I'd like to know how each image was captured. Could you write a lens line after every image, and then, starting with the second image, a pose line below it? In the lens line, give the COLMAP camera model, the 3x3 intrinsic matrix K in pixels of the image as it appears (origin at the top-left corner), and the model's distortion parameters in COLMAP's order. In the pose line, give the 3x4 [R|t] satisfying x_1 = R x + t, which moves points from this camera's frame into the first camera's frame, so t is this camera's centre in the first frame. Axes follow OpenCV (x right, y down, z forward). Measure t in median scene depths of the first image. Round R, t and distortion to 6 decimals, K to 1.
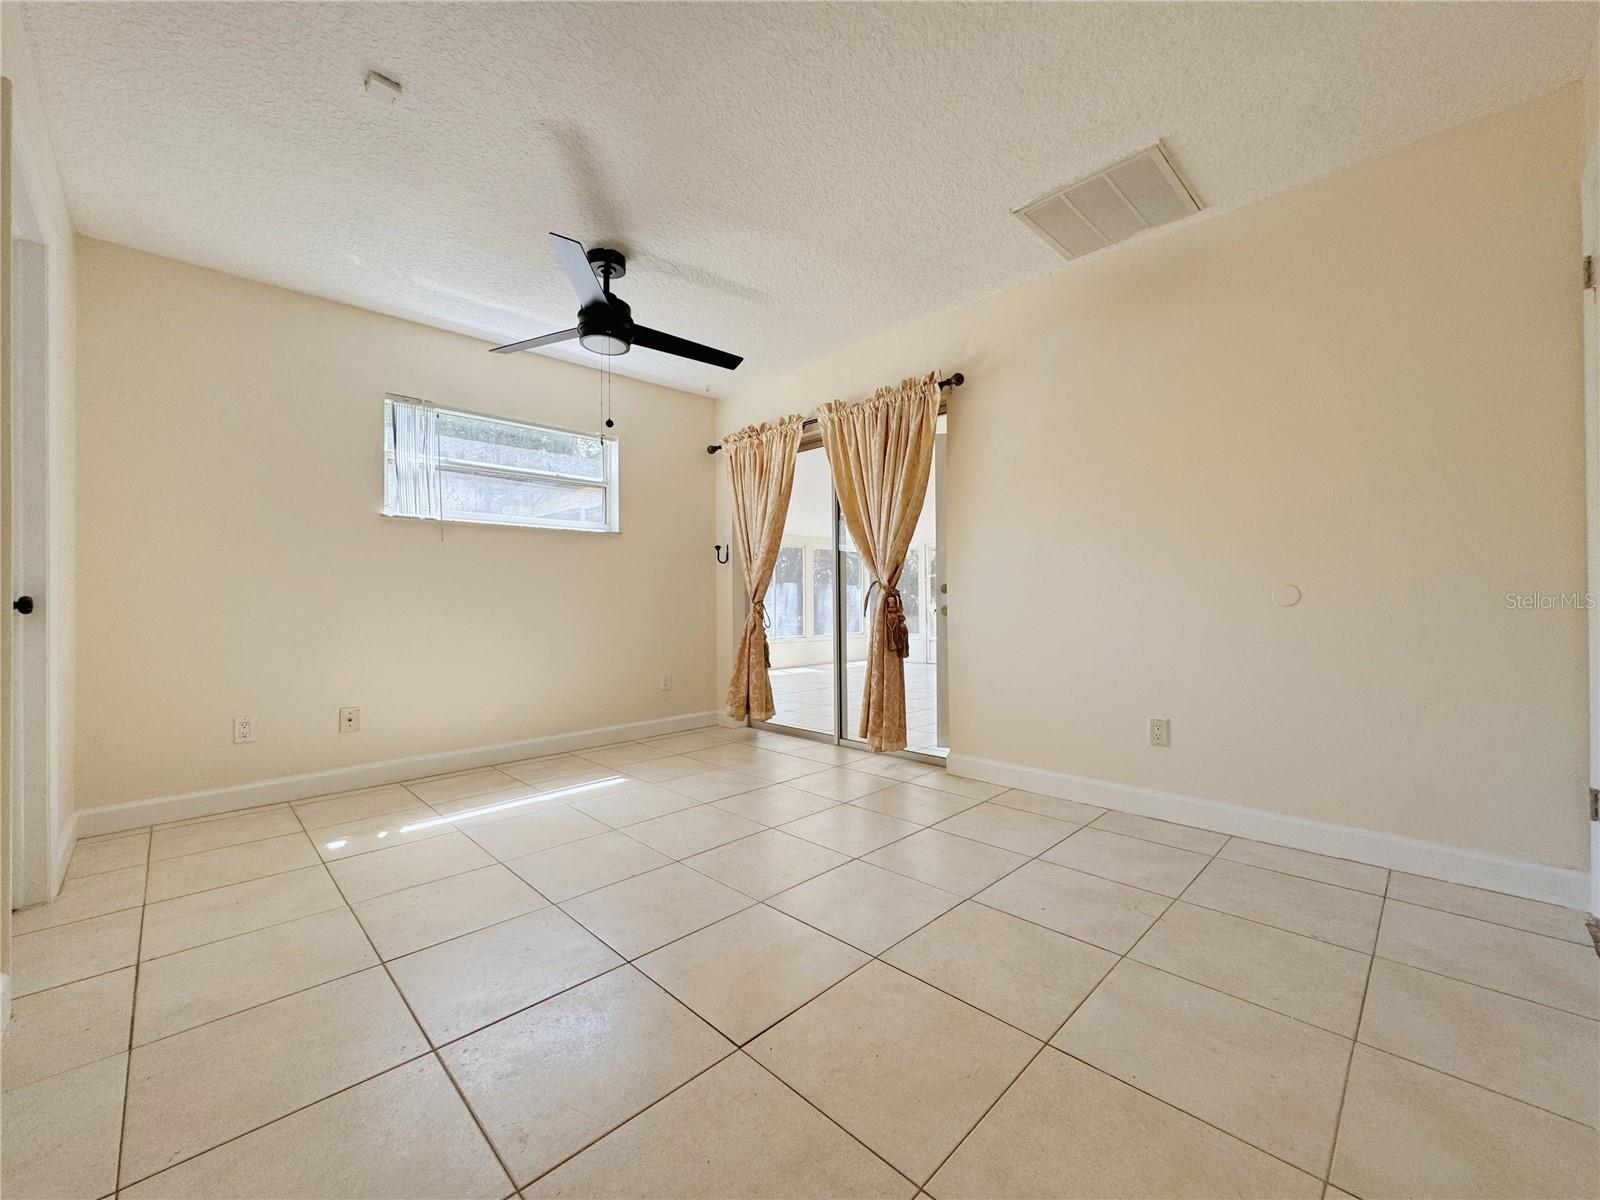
lens RADIAL K [[637.9, 0, 800.9], [0, 637.9, 601.3], [0, 0, 1]] dist [-0.001538, -0.000074]
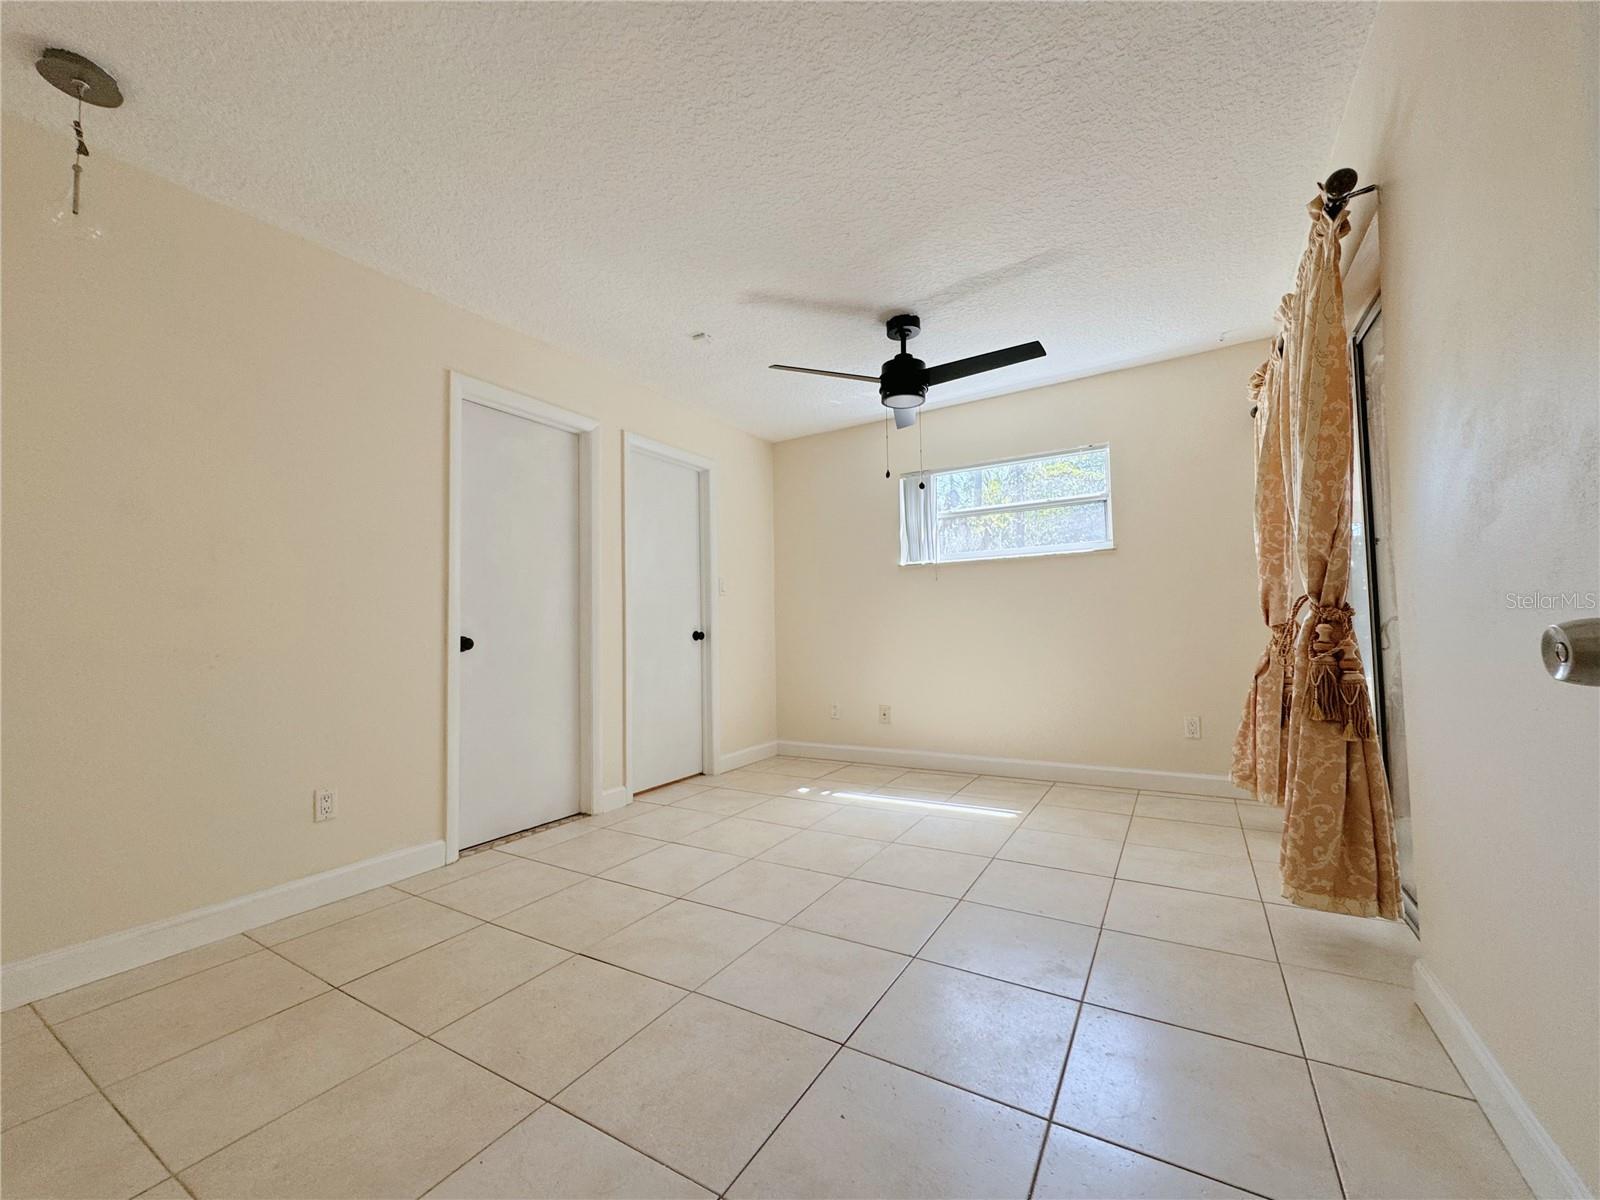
lens RADIAL K [[637.9, 0, 800.9], [0, 637.9, 601.3], [0, 0, 1]] dist [-0.001538, -0.000074]
pose [[0.247829, -0.039766, -0.967987, 0.603487], [0.019935, 0.999155, -0.035942, -0.015688], [0.968599, -0.010389, 0.248412, 0.468422]]
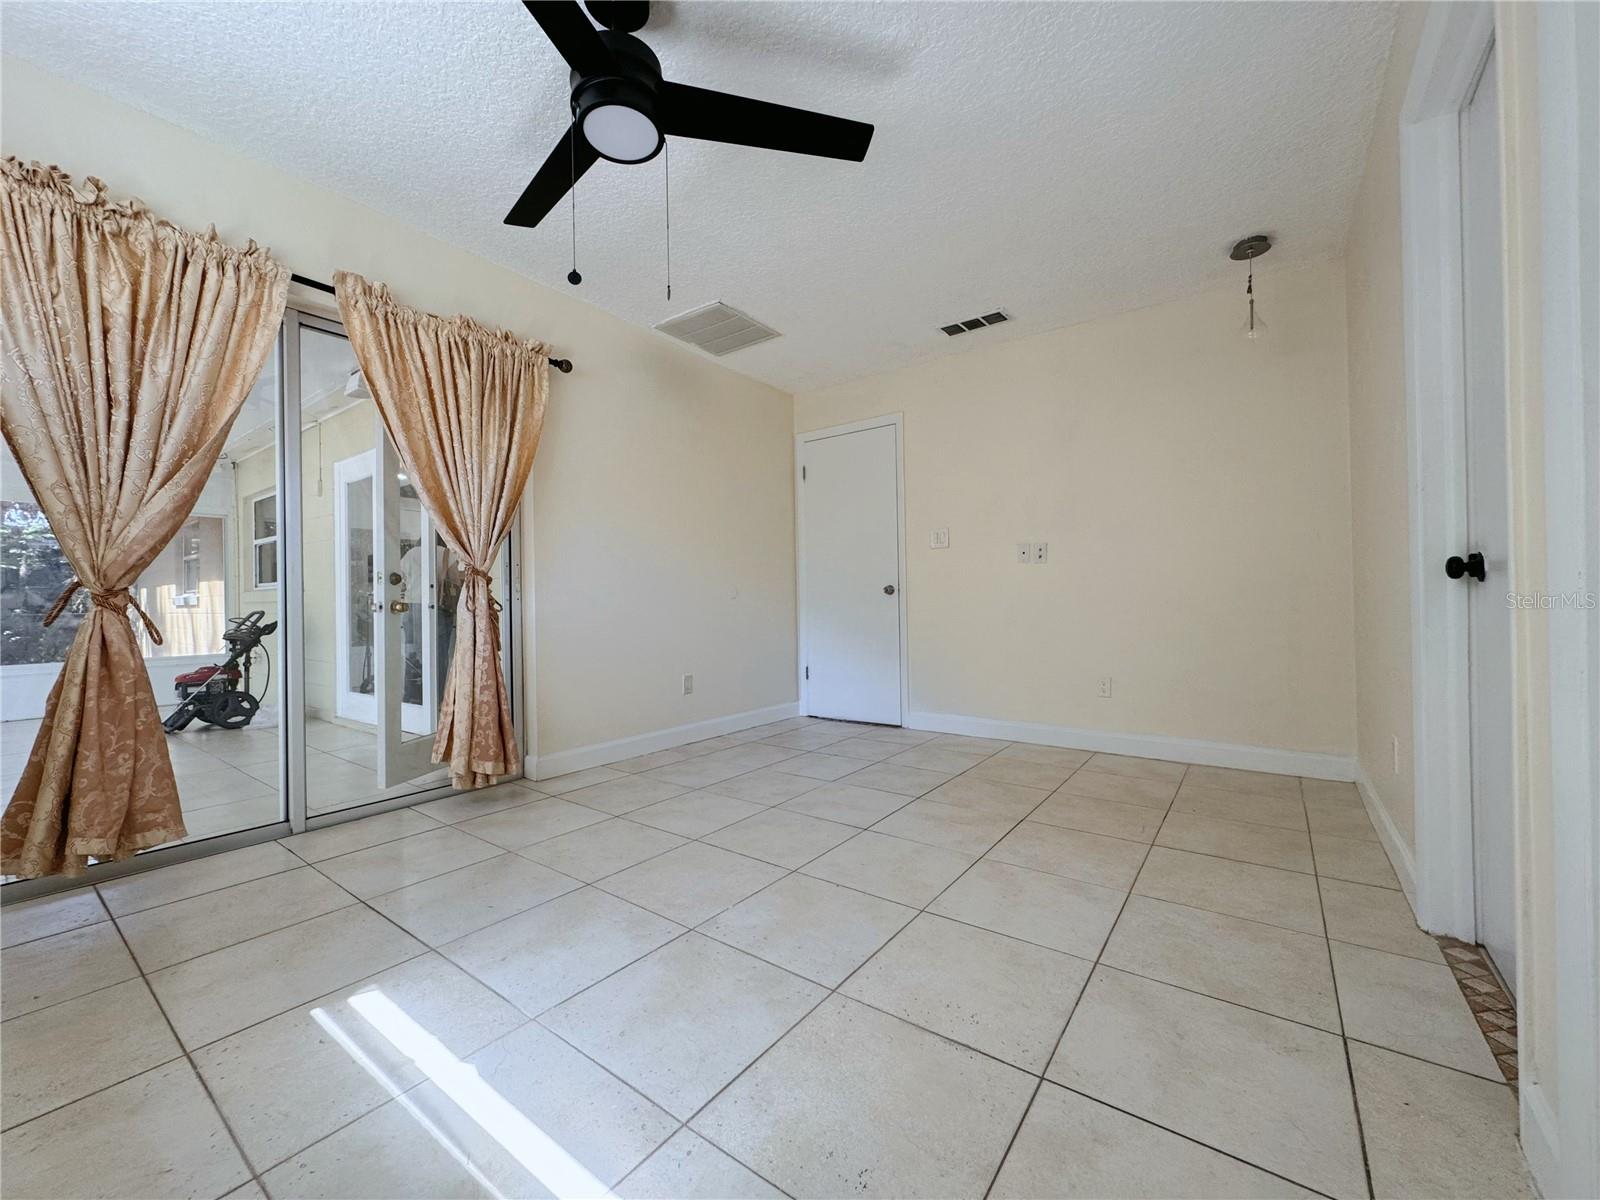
lens RADIAL K [[637.9, 0, 800.9], [0, 637.9, 601.3], [0, 0, 1]] dist [-0.001538, -0.000074]
pose [[-0.160570, 0.015030, 0.986910, -0.765983], [0.014239, 0.999815, -0.012910, 0.029948], [-0.986922, 0.011980, -0.160754, 0.799944]]
